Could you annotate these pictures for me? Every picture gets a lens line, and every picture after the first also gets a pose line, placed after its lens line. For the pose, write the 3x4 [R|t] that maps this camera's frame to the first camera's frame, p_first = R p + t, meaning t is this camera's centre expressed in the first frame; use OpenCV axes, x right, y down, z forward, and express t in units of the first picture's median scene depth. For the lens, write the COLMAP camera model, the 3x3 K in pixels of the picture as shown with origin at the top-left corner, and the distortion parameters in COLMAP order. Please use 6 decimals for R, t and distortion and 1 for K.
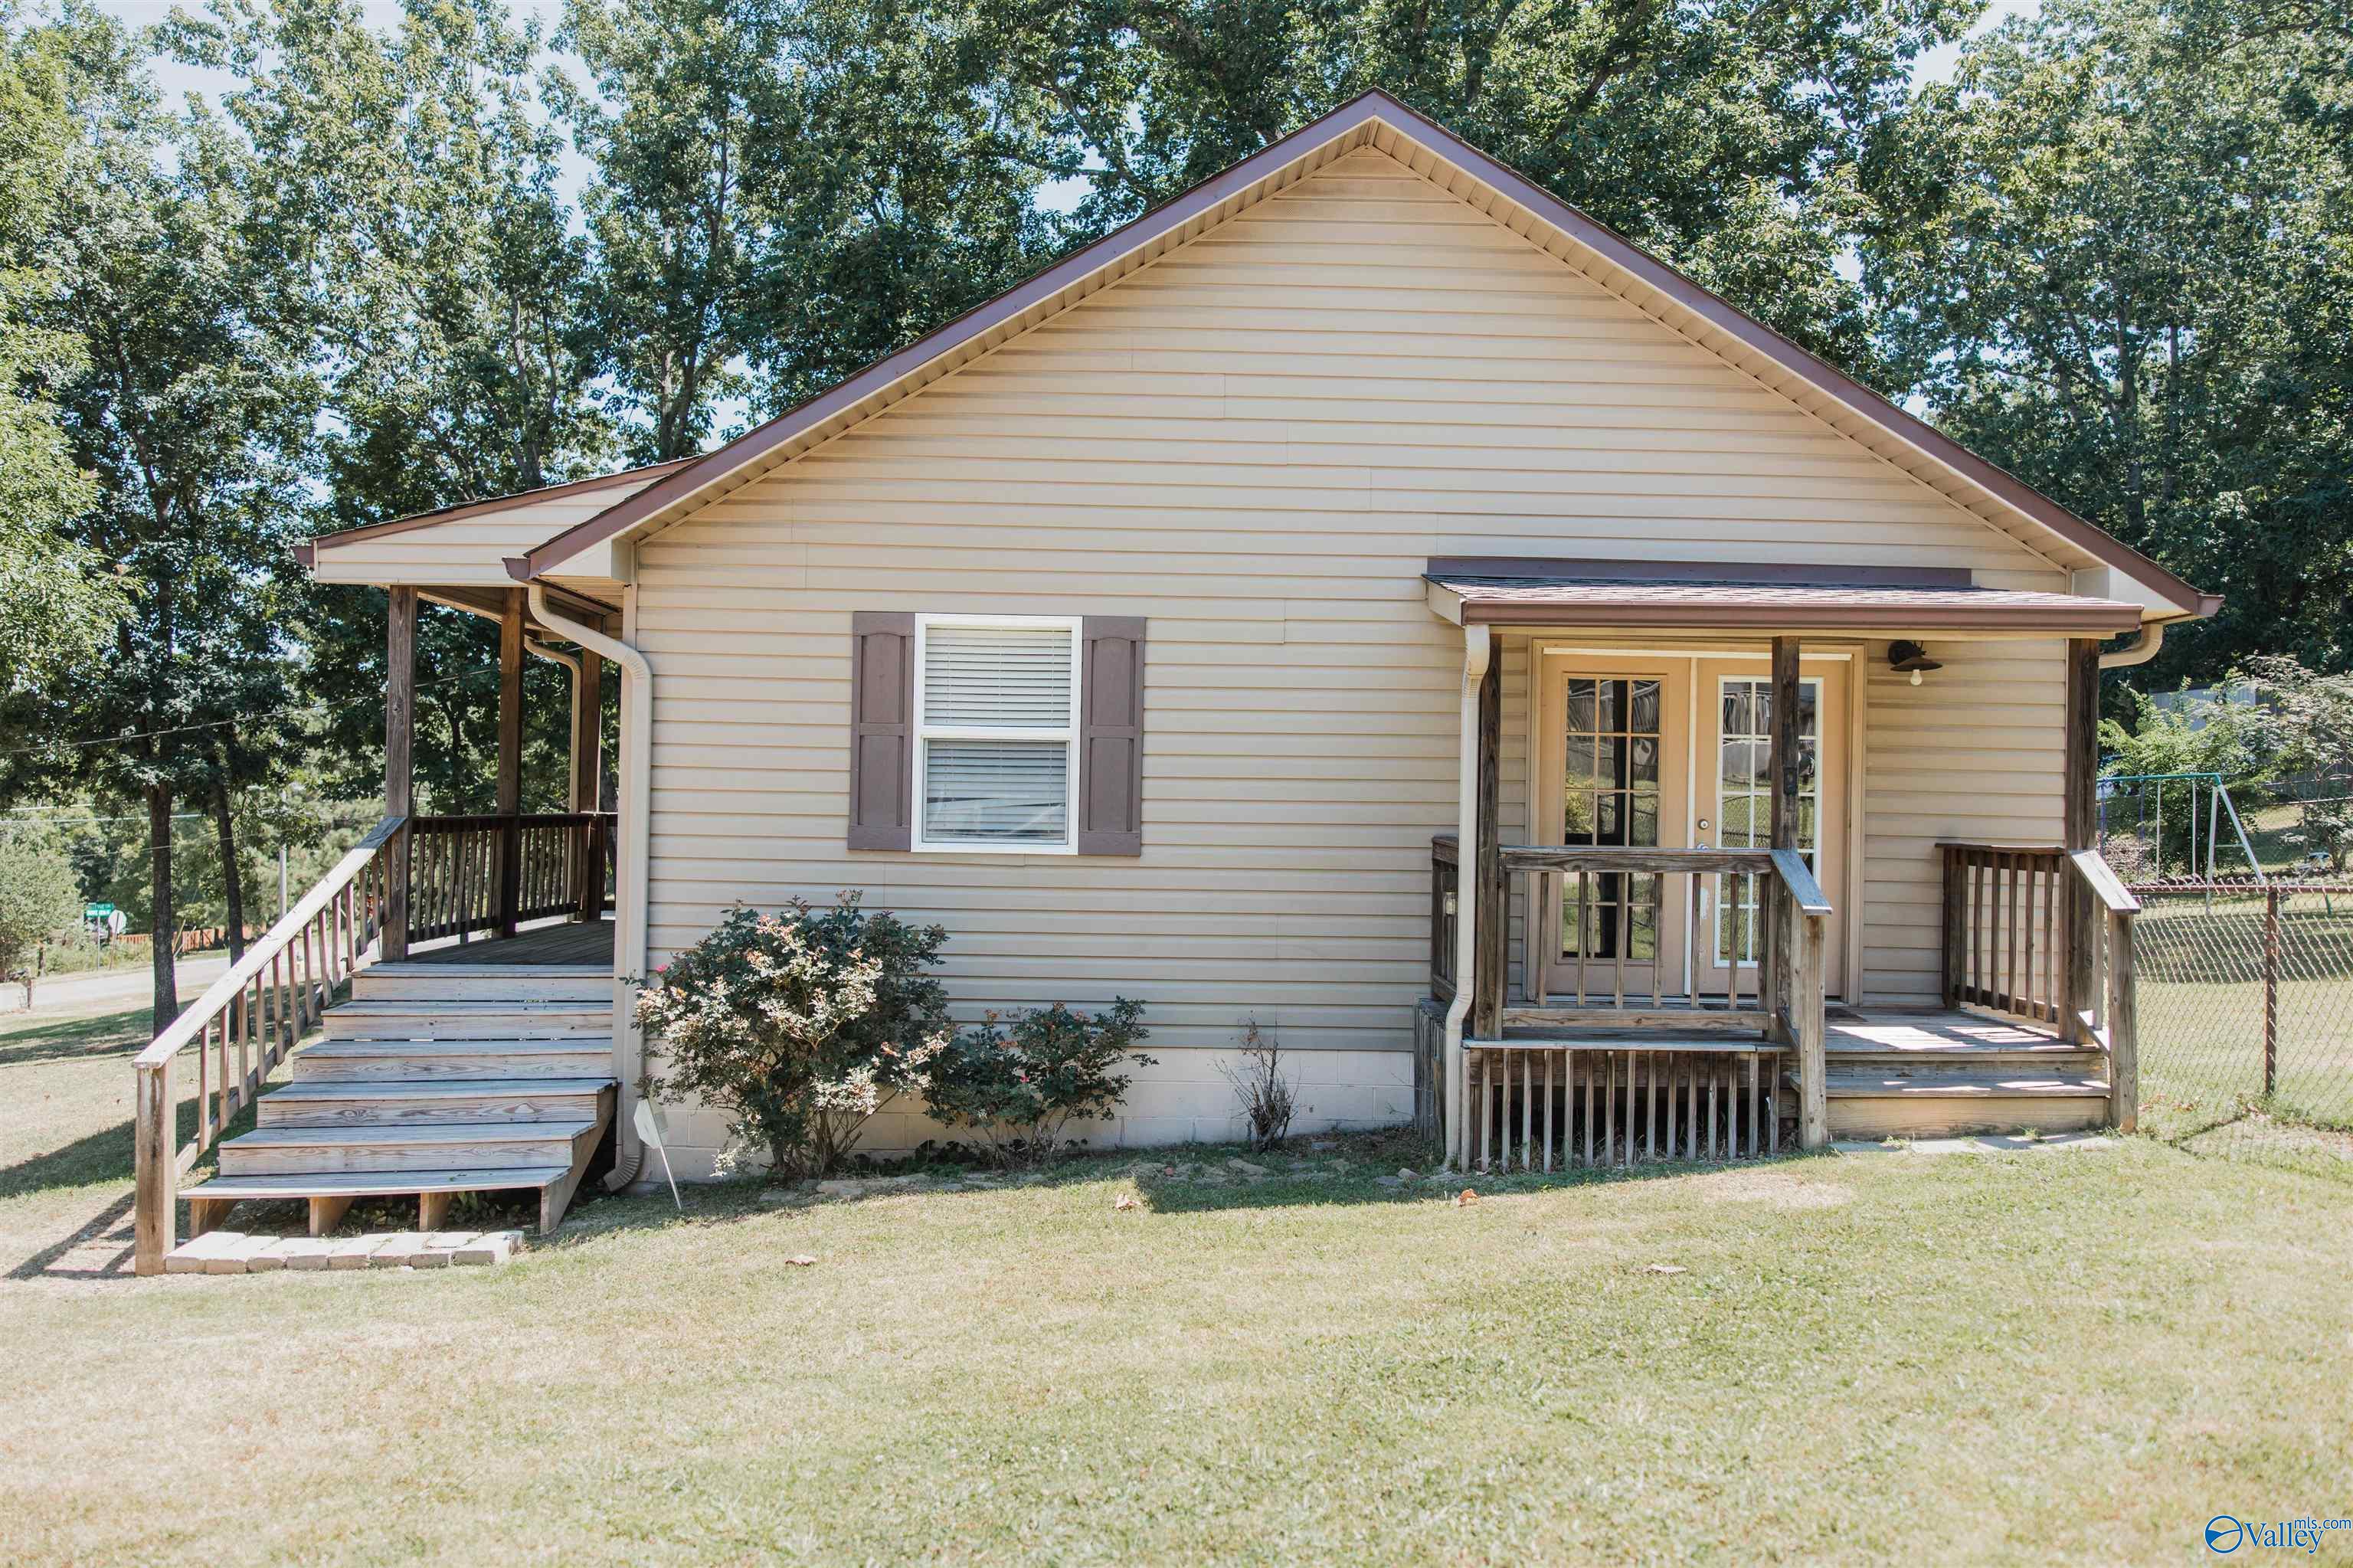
lens RADIAL K [[1844.0, 0, 1163.0], [0, 1844.0, 776.3], [0, 0, 1]] dist [0.010116, 0.009015]
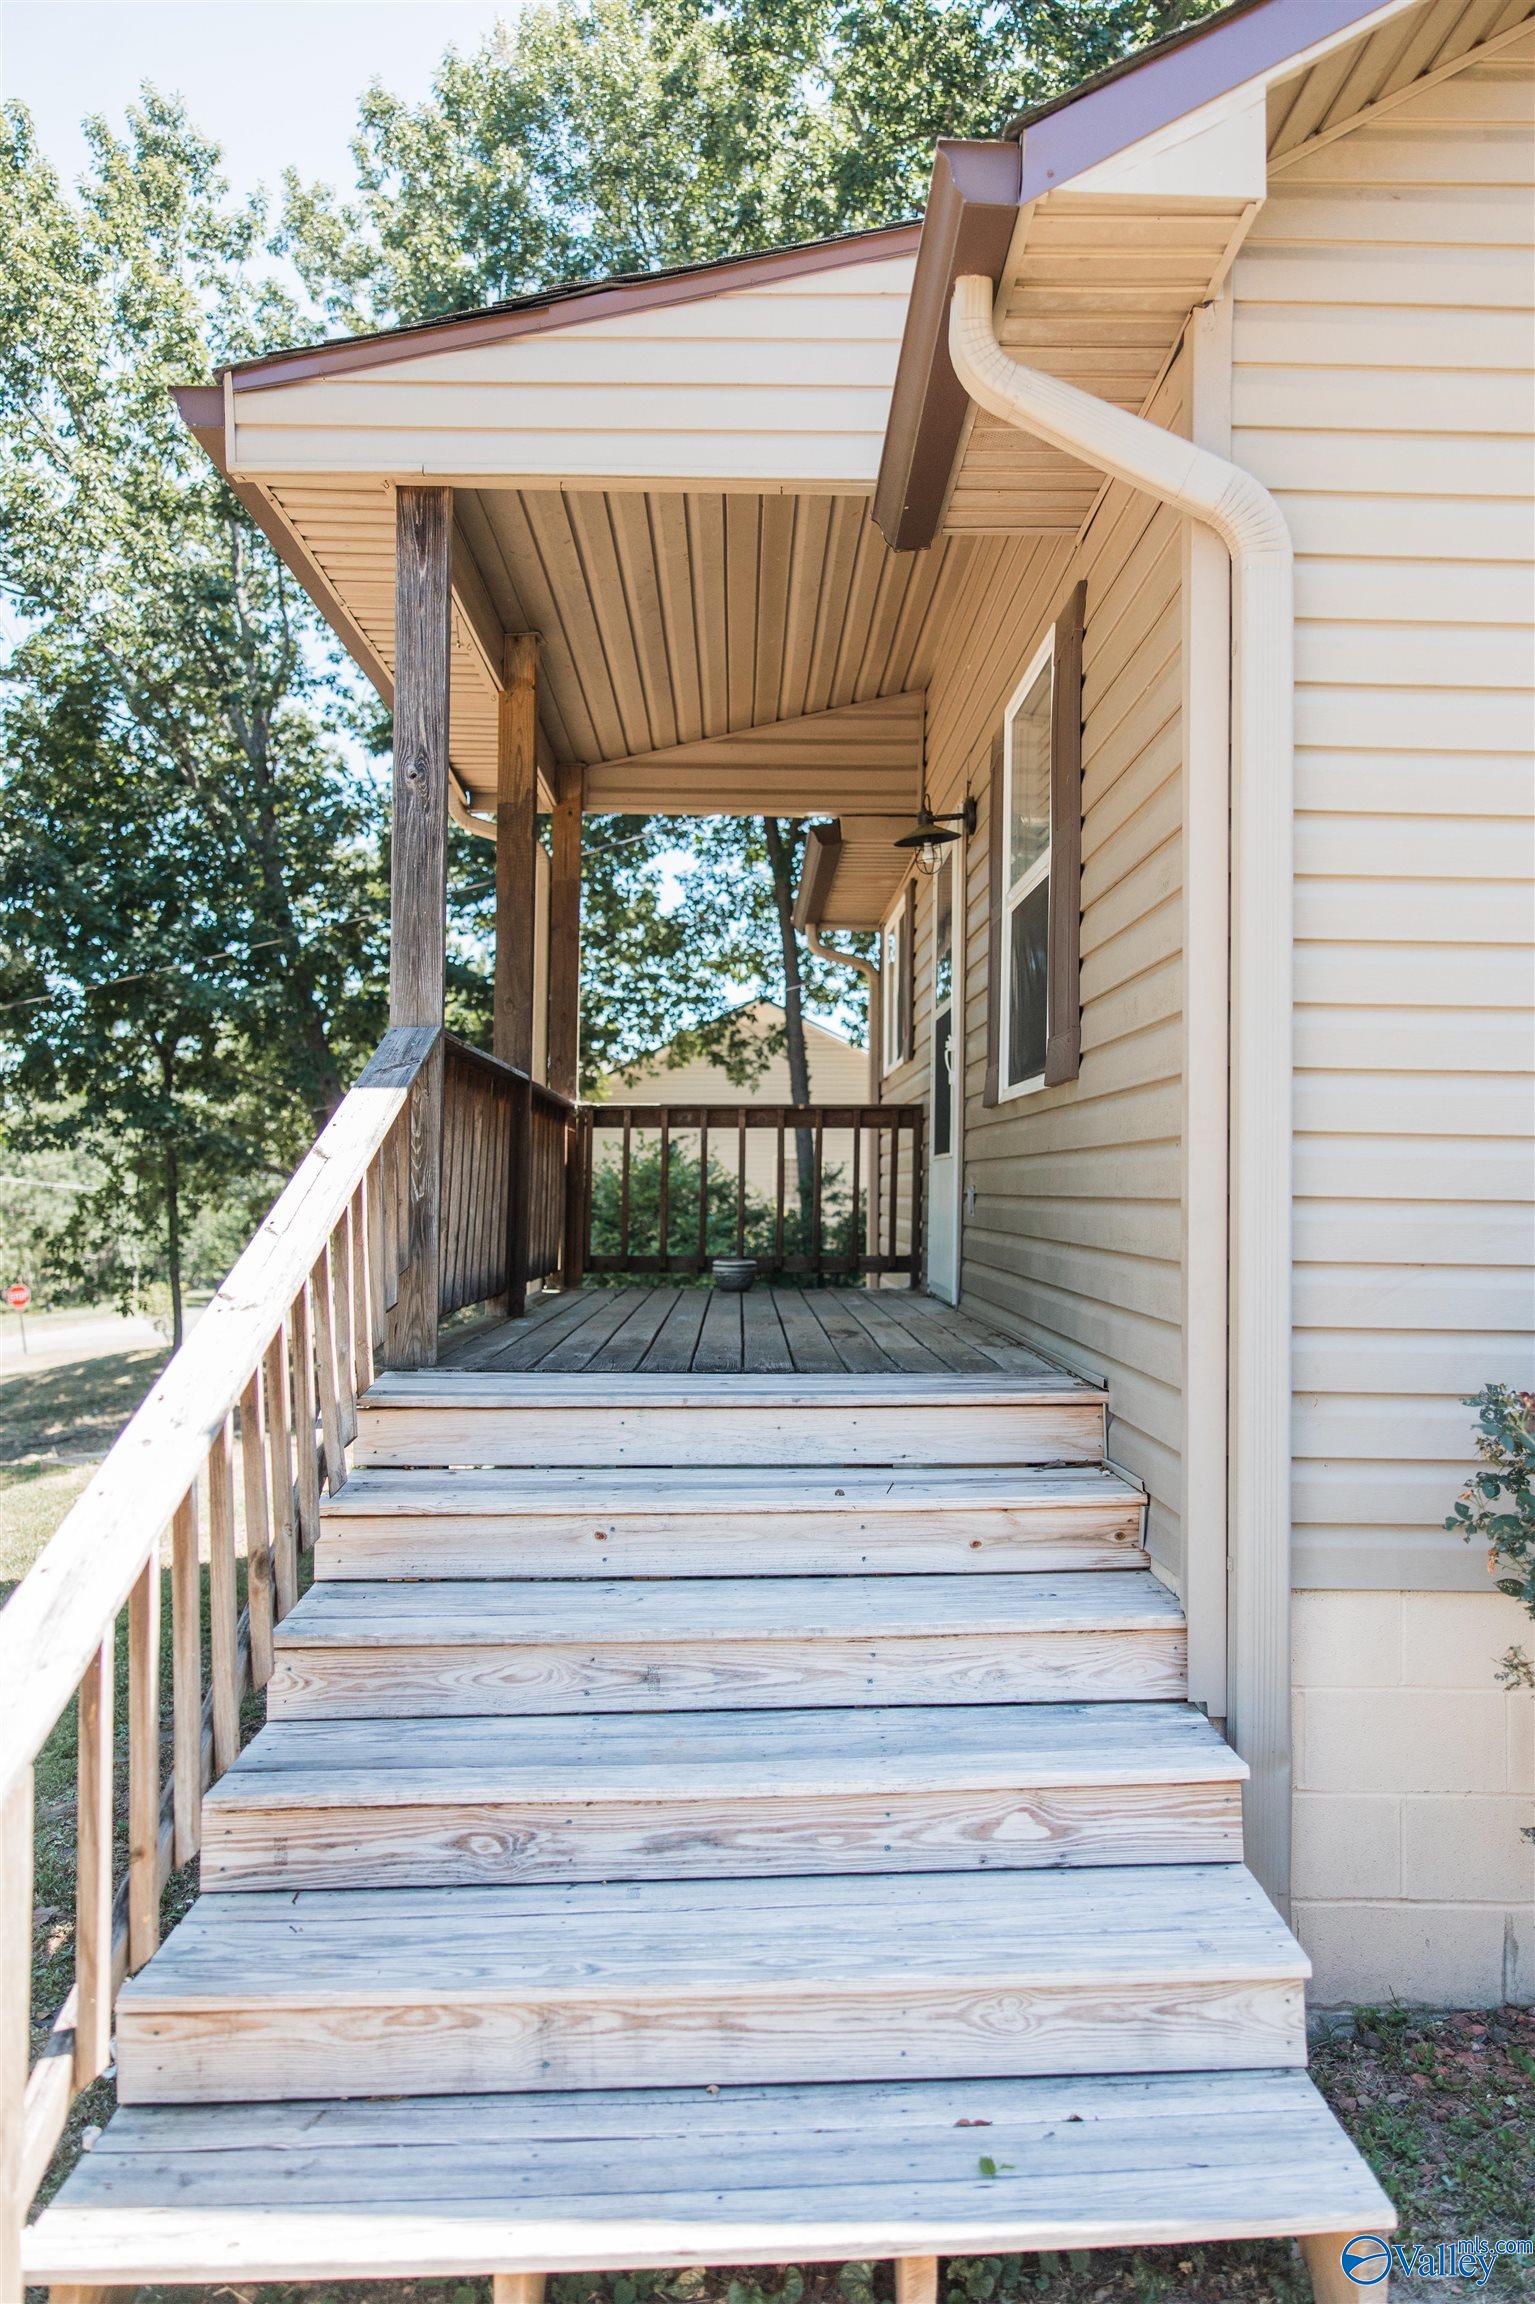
lens RADIAL K [[1805.6, 0, 767.5], [0, 1805.6, 1152.0], [0, 0, 1]] dist [0.010116, 0.009015]
pose [[0.999989, -0.002787, 0.003640, -0.140181], [0.002830, 0.999925, -0.011949, 0.023006], [-0.003607, 0.011959, 0.999922, 0.243166]]
